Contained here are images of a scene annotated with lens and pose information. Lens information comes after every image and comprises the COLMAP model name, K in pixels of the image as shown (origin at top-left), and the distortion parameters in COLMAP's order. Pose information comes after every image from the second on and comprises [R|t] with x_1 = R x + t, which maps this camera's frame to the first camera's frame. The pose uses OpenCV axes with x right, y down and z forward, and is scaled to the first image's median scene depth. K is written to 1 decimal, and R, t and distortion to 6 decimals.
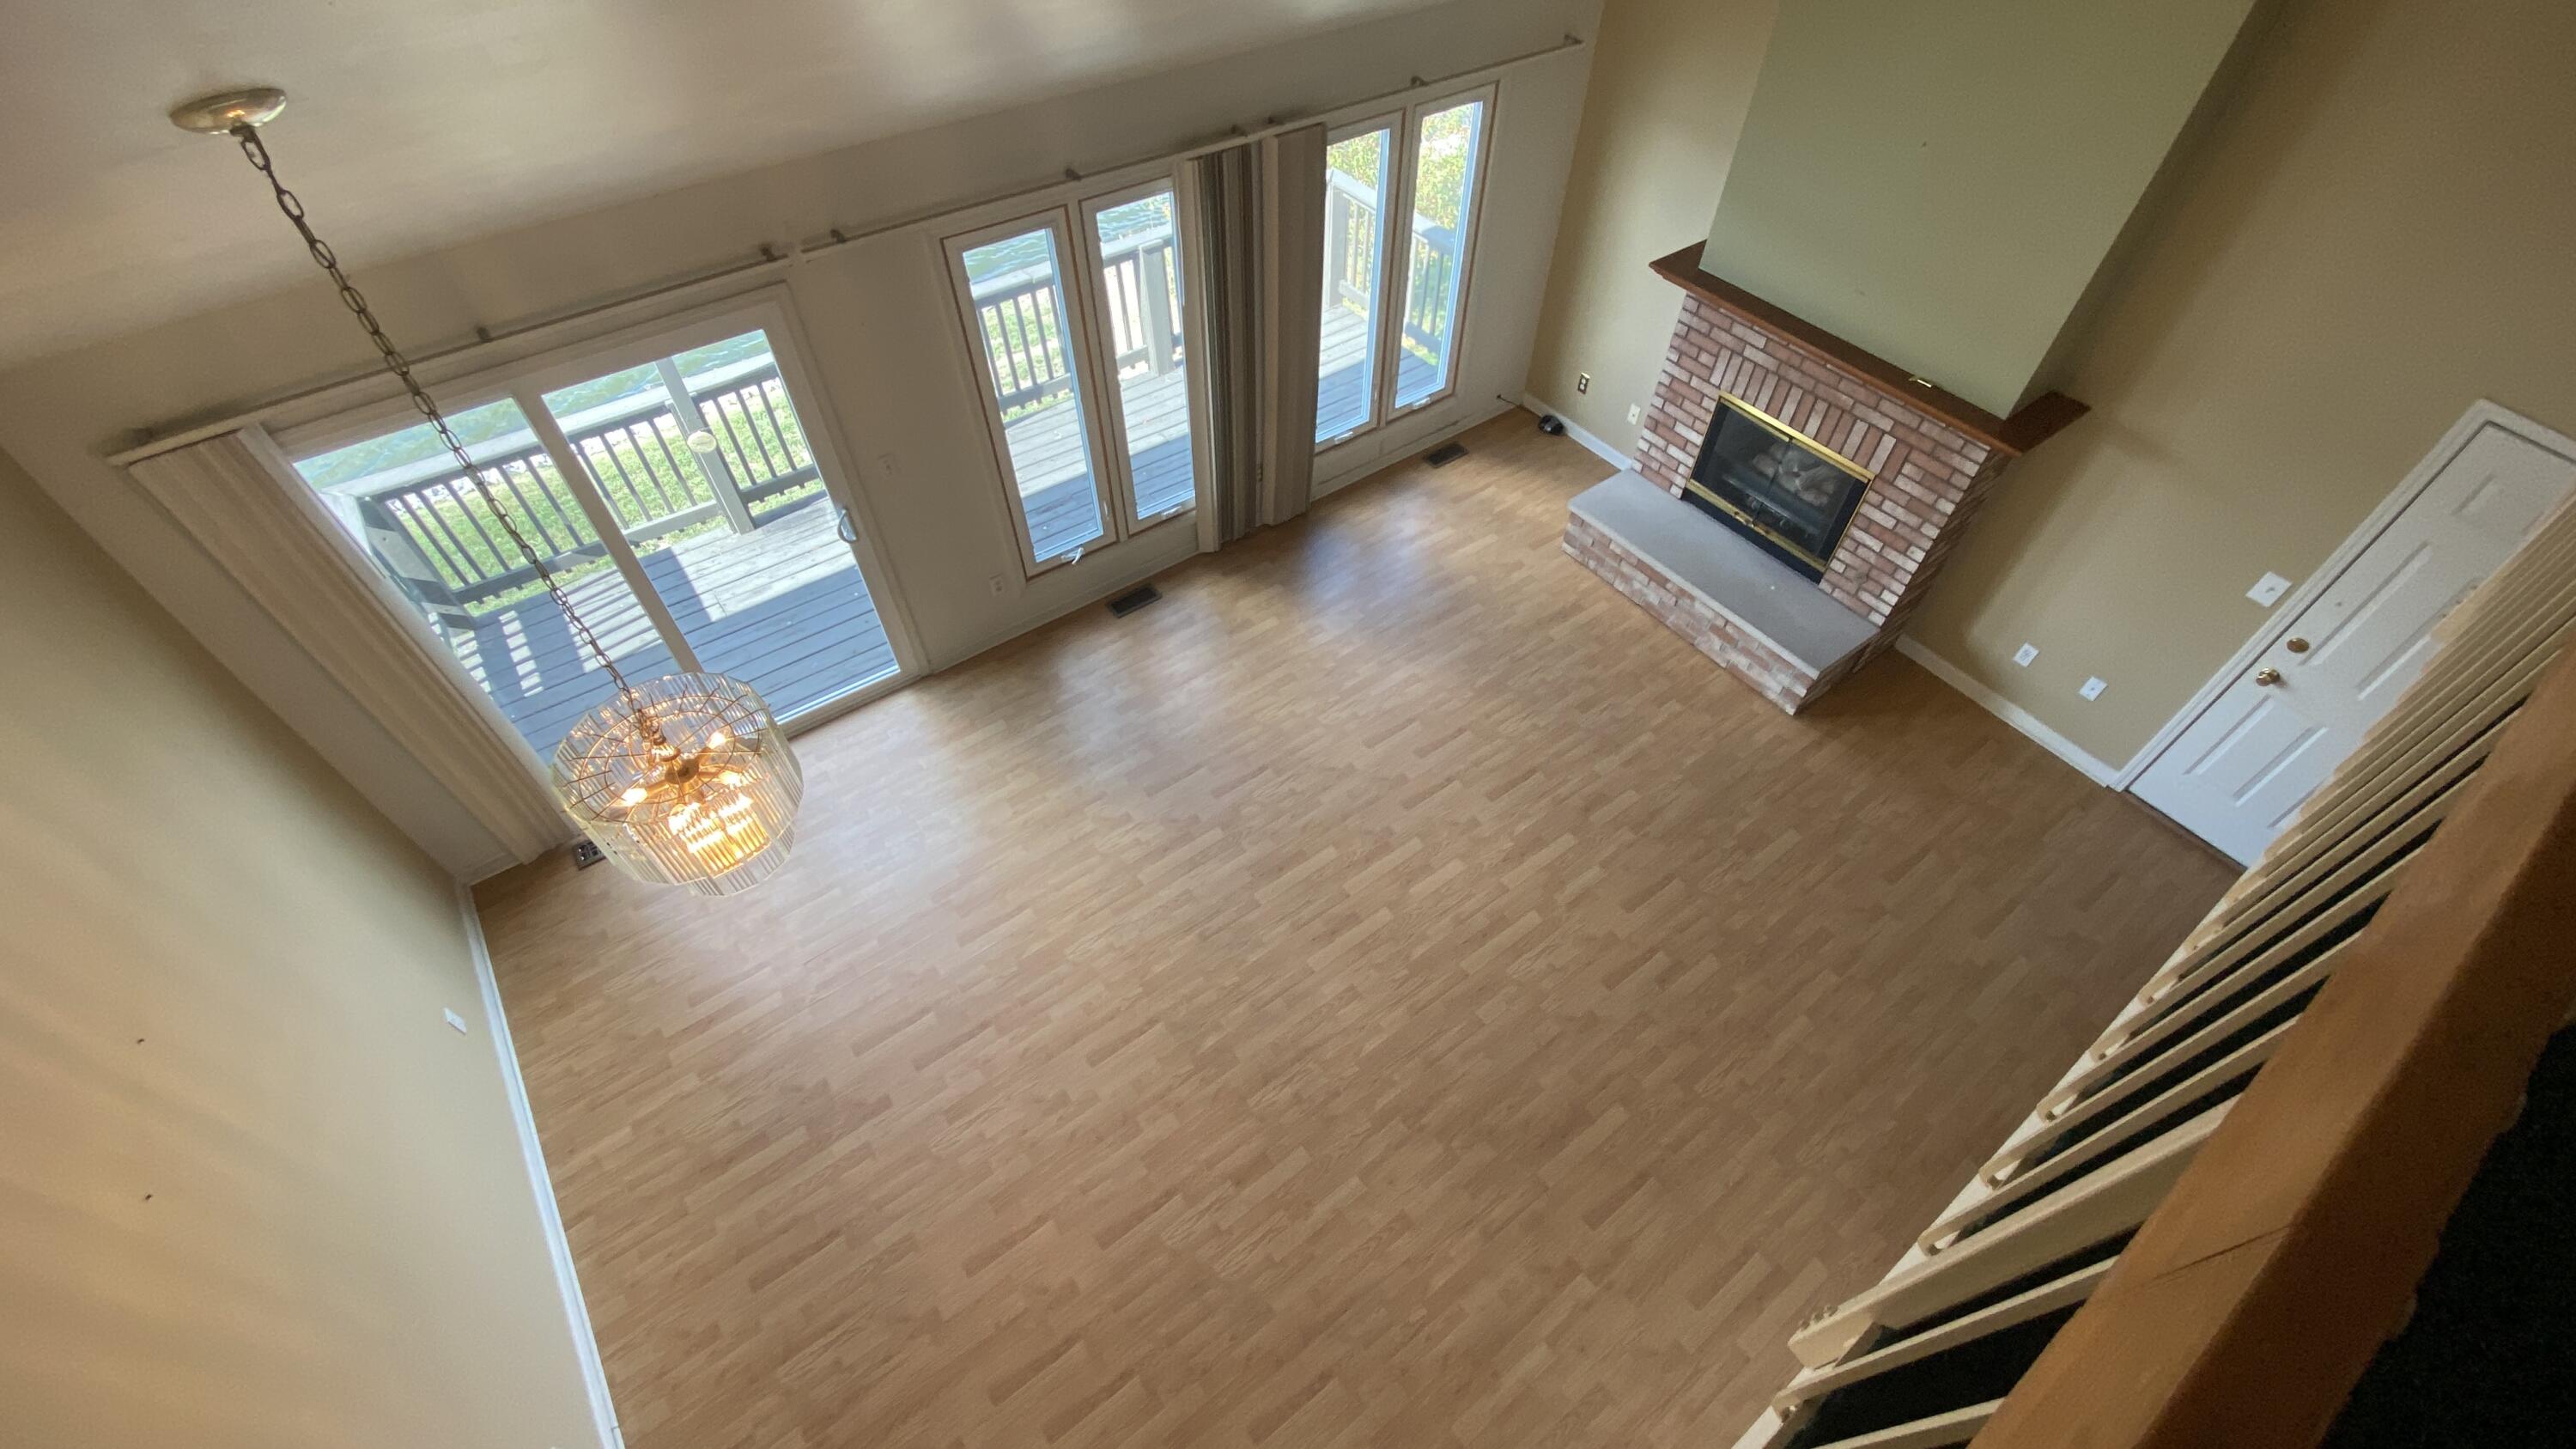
lens RADIAL K [[1044.1, 0, 1288.0], [0, 1044.1, 724.5], [0, 0, 1]] dist [0.069465, -0.054555]
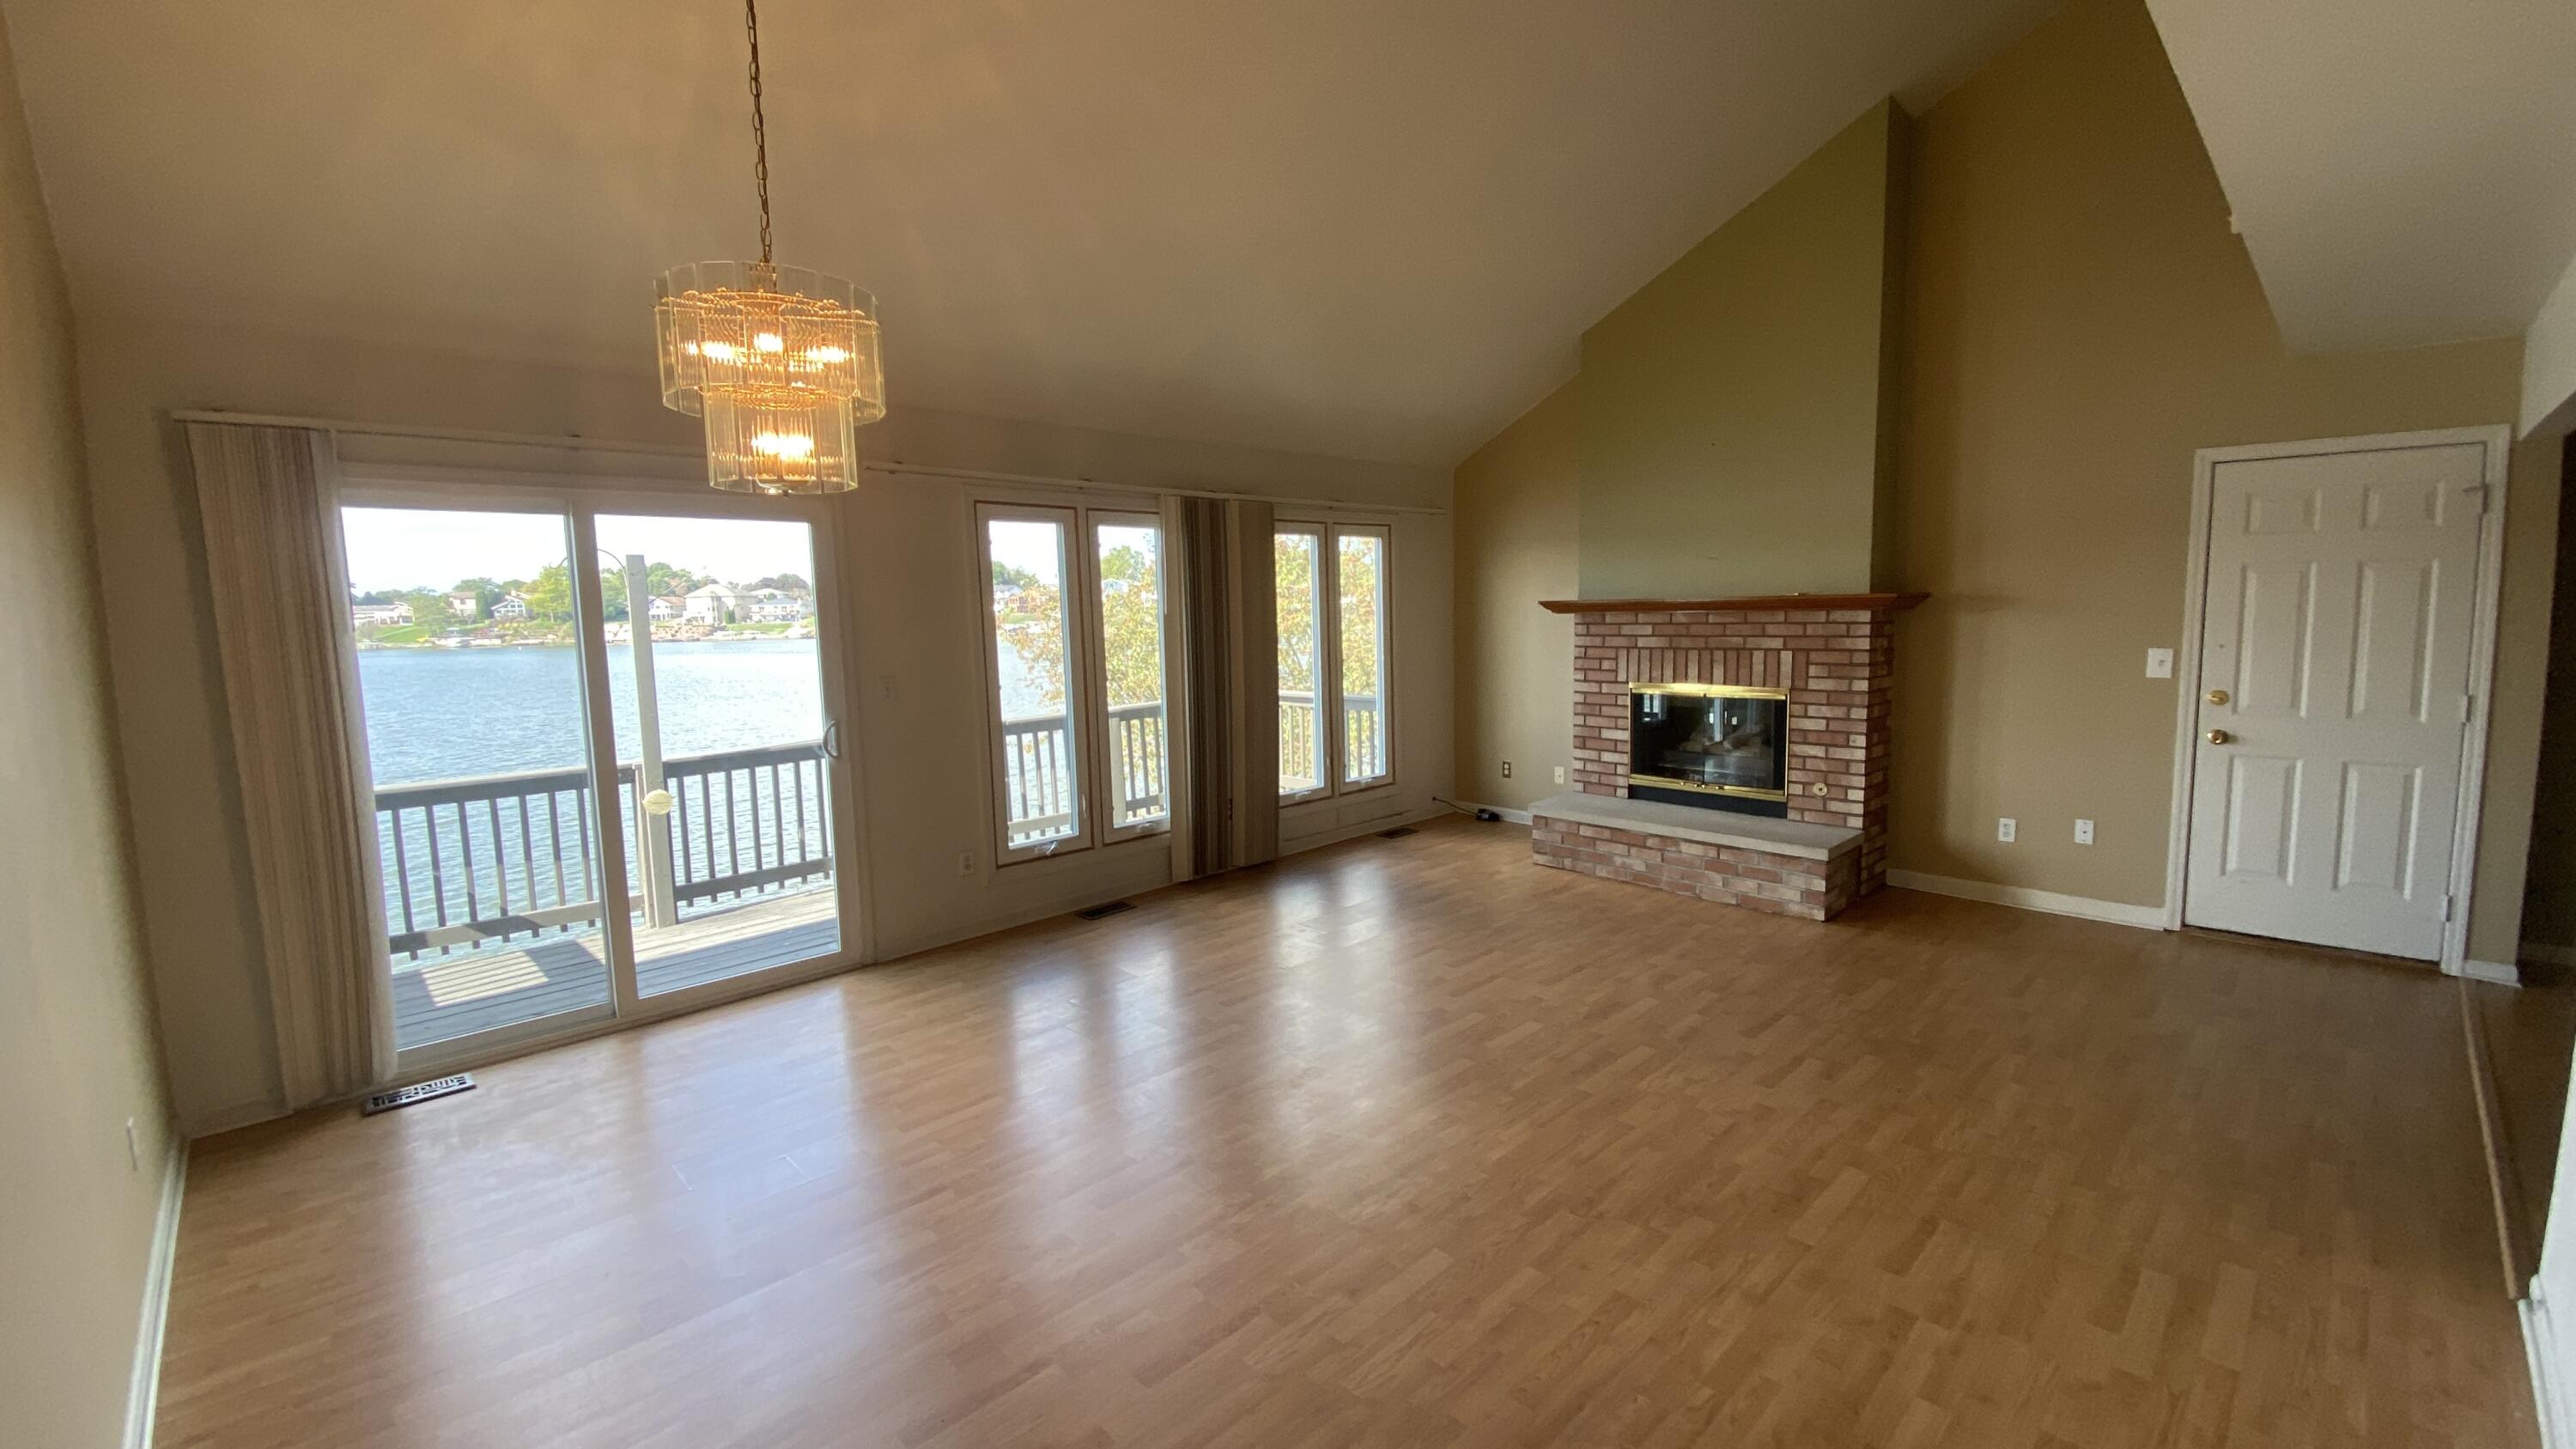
lens RADIAL K [[1044.1, 0, 1288.0], [0, 1044.1, 724.5], [0, 0, 1]] dist [0.069465, -0.054555]
pose [[0.990449, -0.047836, 0.129314, -0.116649], [0.123529, 0.724478, -0.678138, 0.473622], [-0.061246, 0.687636, 0.723468, 0.240401]]
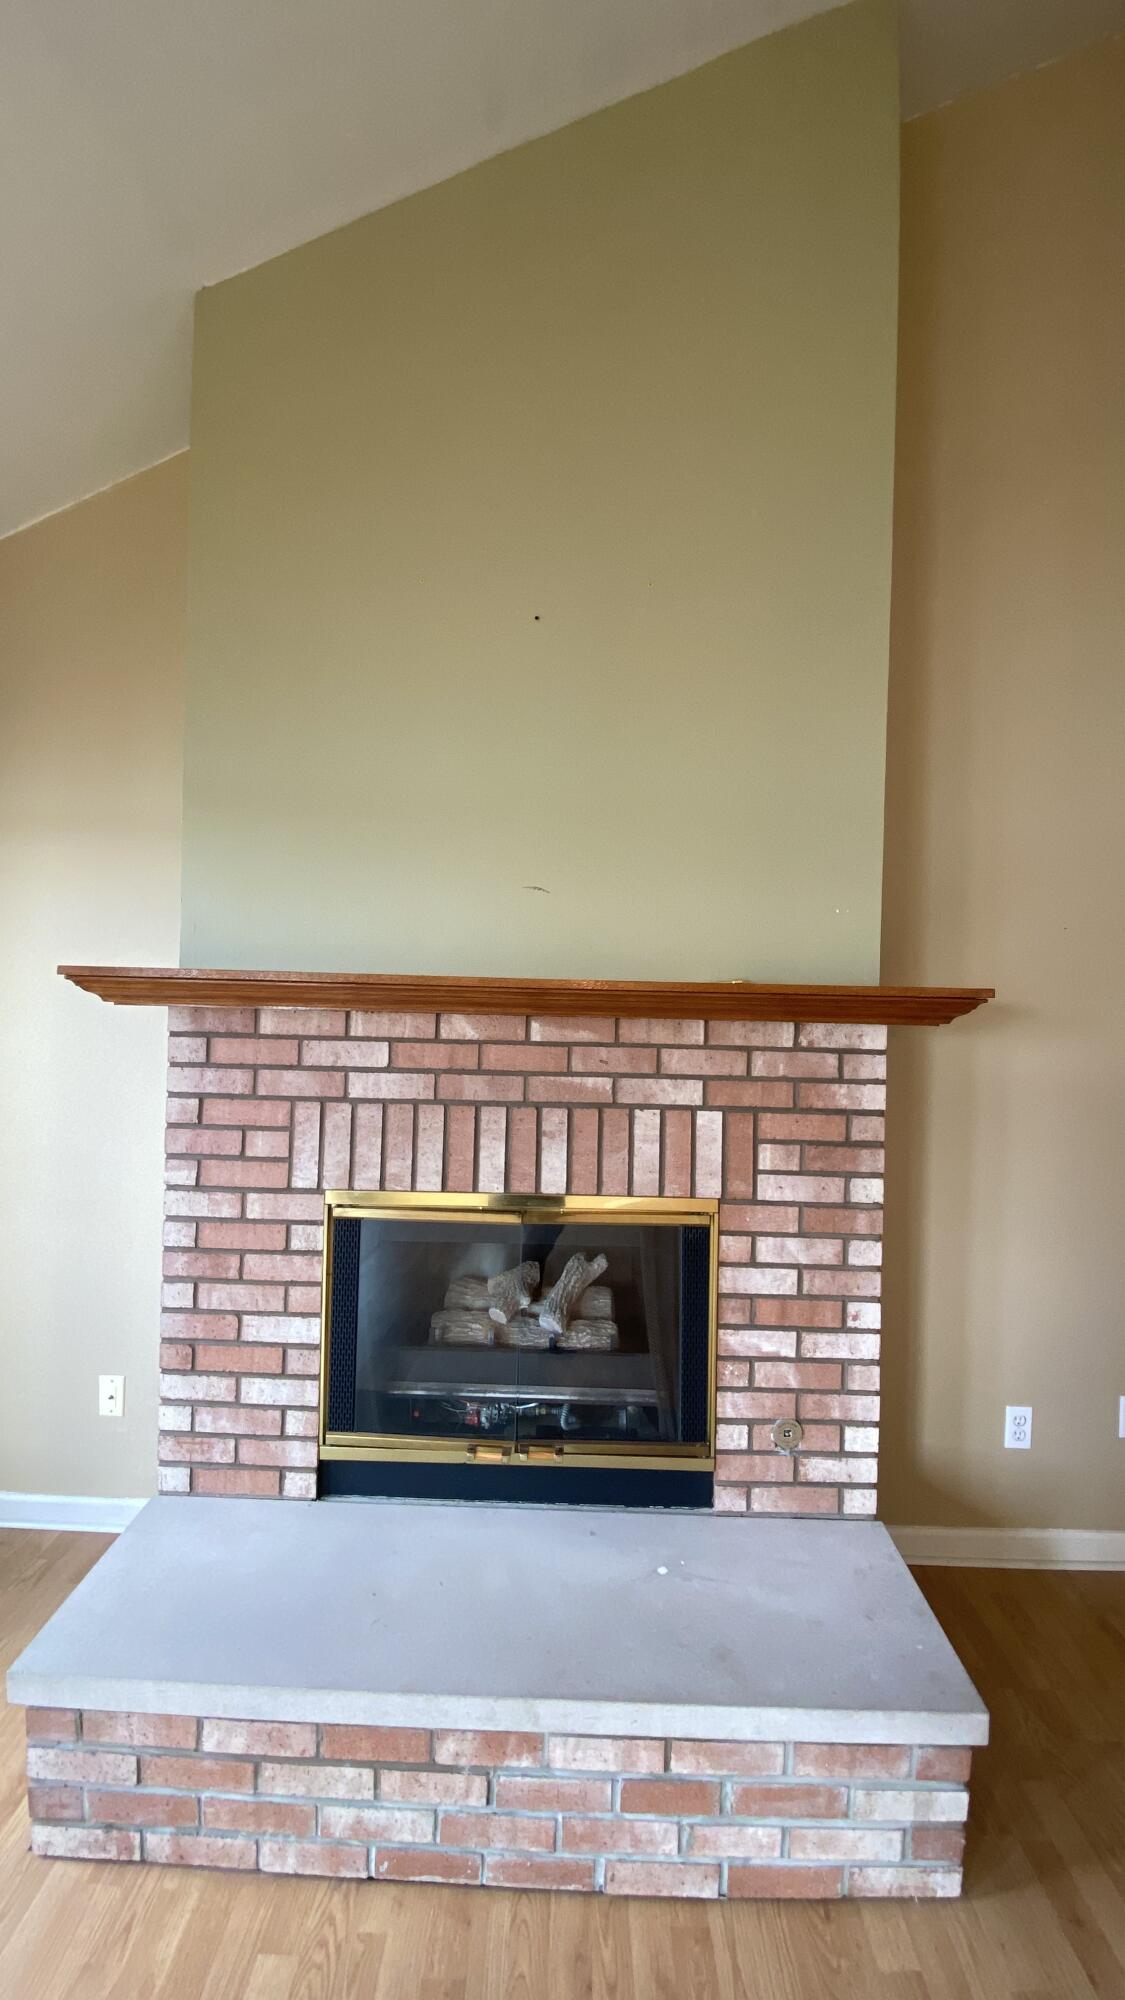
lens RADIAL K [[812.3, 0, 563.4], [0, 812.3, 980.9], [0, 0, 1]] dist [0.022135, -0.023353]
pose [[0.607529, 0.016554, 0.794125, 0.208220], [0.597381, 0.649398, -0.470552, -0.162230], [-0.523493, 0.760269, 0.384639, 0.795080]]
